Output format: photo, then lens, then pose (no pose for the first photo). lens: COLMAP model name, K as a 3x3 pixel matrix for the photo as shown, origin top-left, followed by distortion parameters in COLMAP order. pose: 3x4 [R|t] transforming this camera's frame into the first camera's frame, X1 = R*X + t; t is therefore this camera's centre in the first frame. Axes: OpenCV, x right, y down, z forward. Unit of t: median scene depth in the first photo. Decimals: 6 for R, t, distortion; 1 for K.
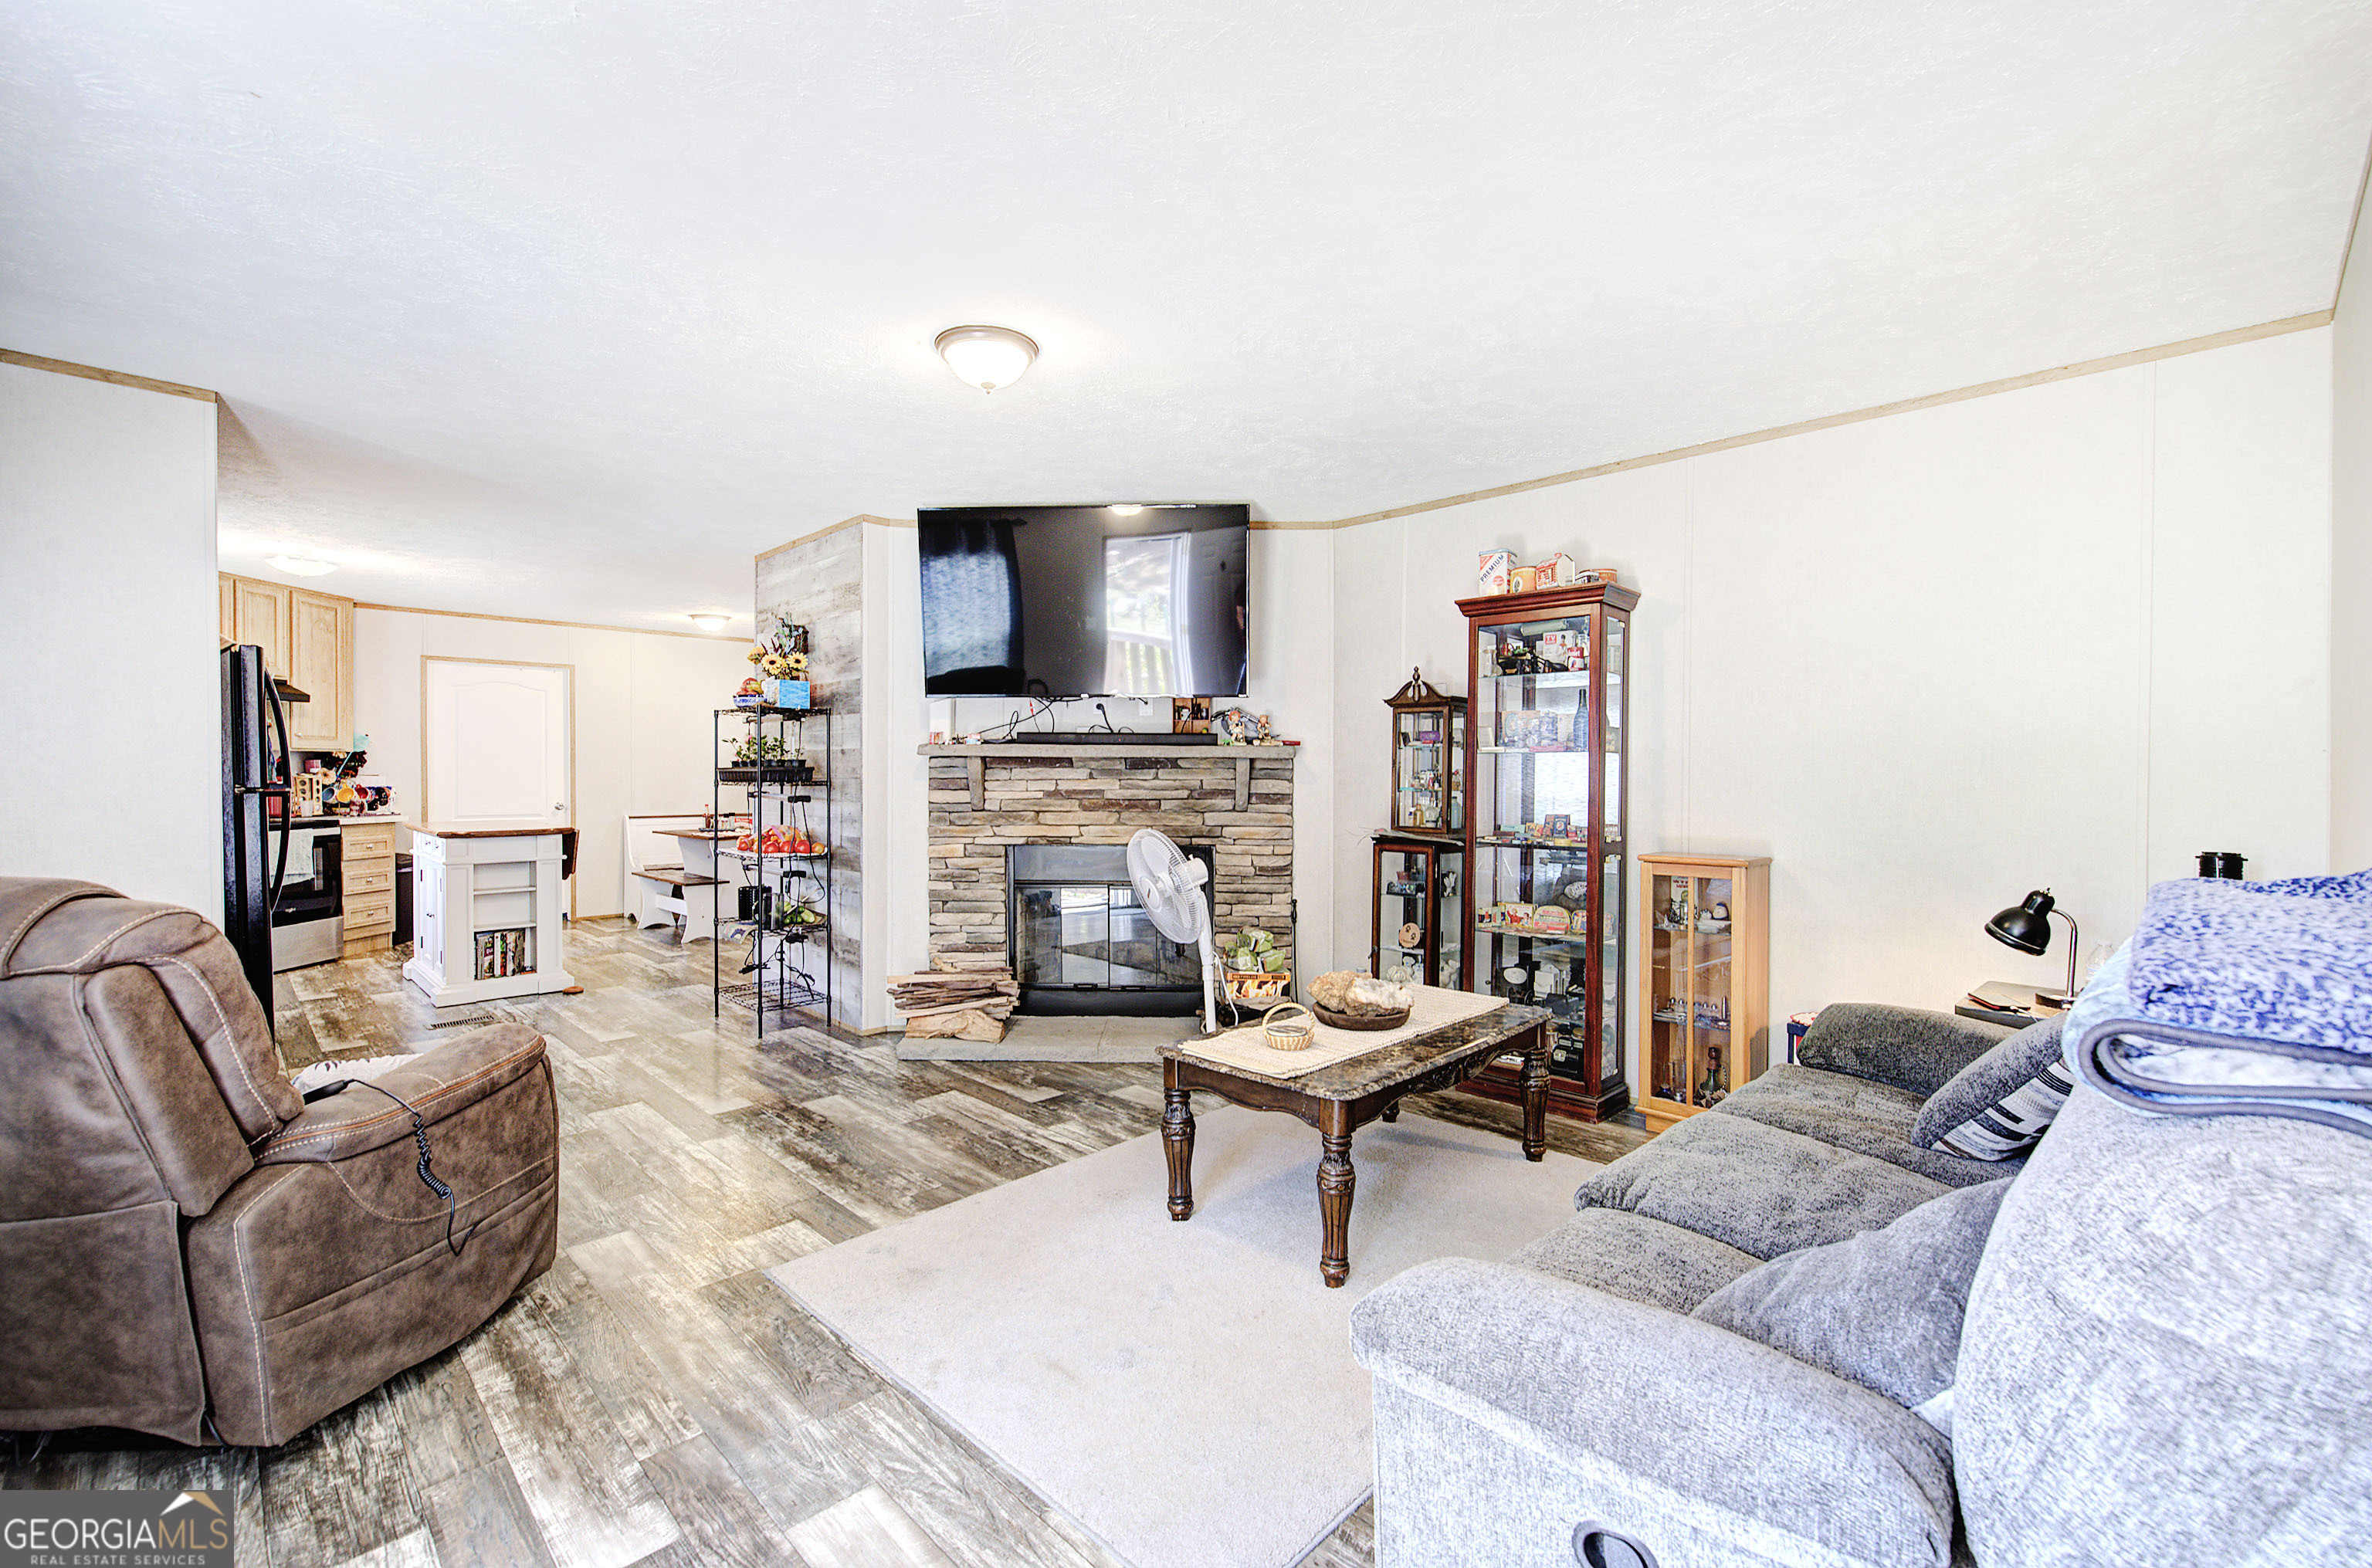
lens RADIAL K [[1009.7, 0, 1185.8], [0, 1009.7, 783.5], [0, 0, 1]] dist [-0.001331, 0.001327]
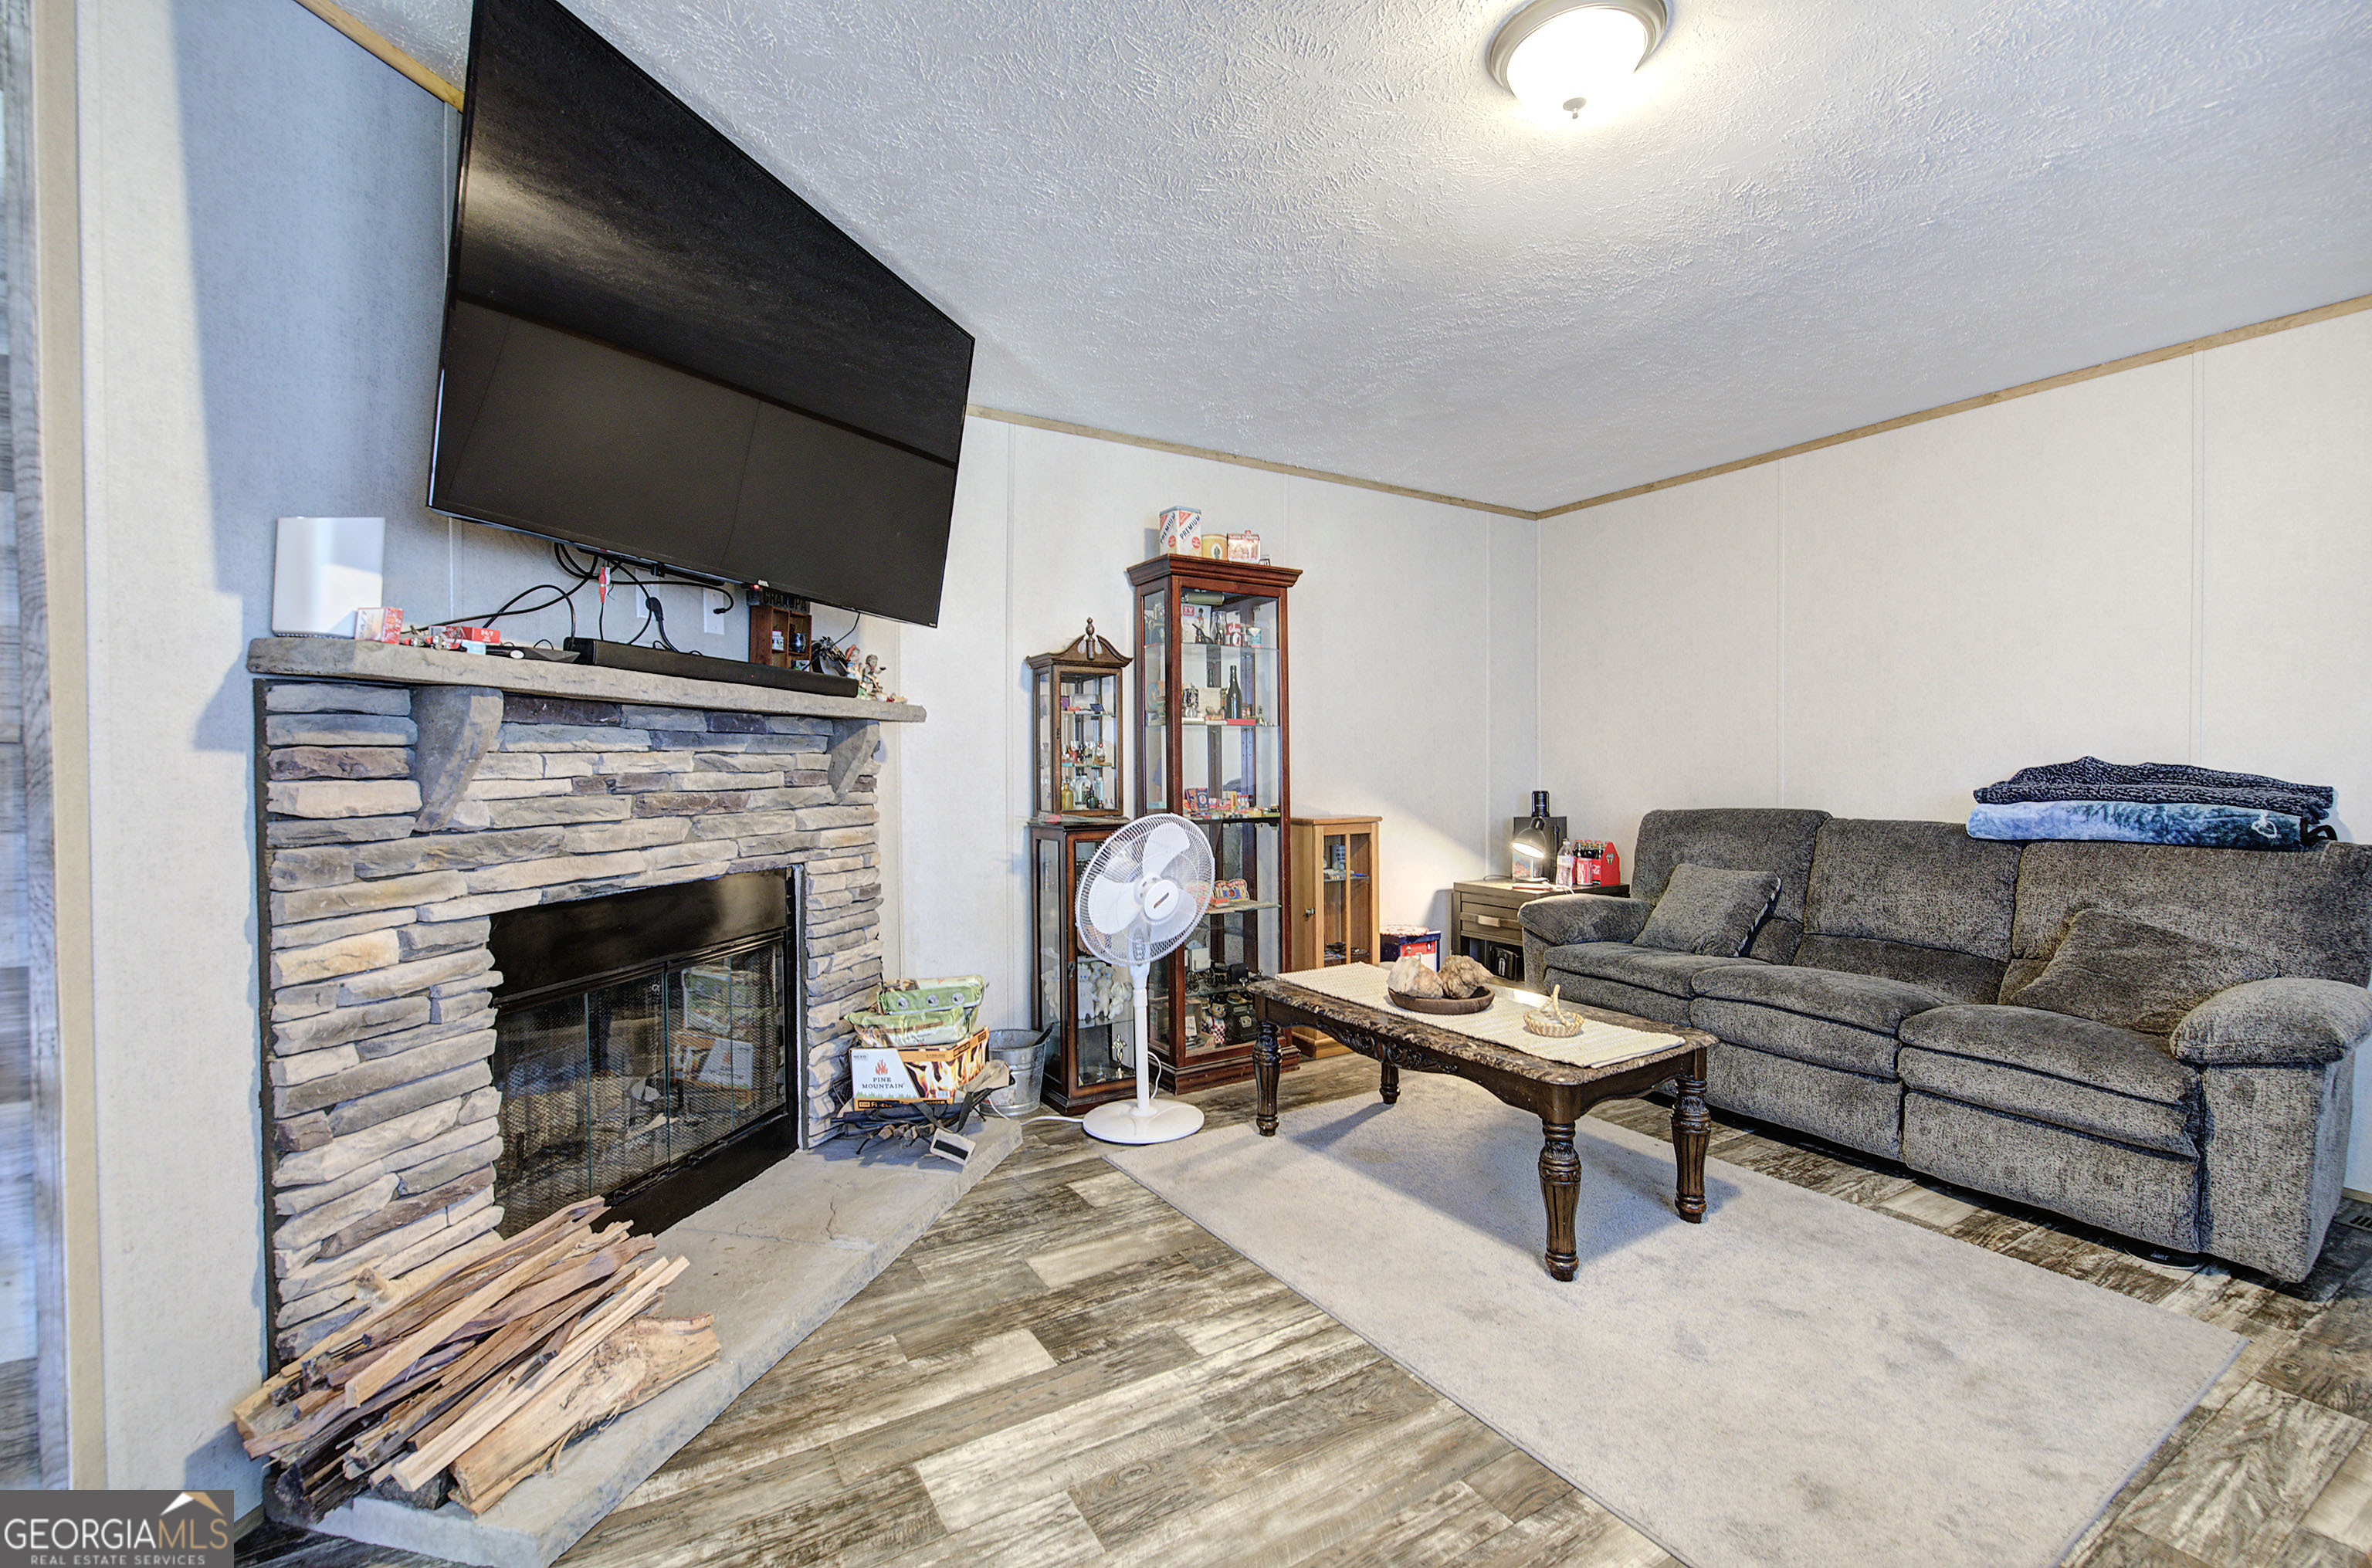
lens RADIAL K [[1009.7, 0, 1214.7], [0, 1009.7, 778.7], [0, 0, 1]] dist [-0.001331, 0.001327]
pose [[0.218440, -0.019791, 0.975650, -0.504258], [0.004617, 0.999804, 0.019248, 0.000850], [-0.975840, 0.000300, 0.218488, 0.634194]]
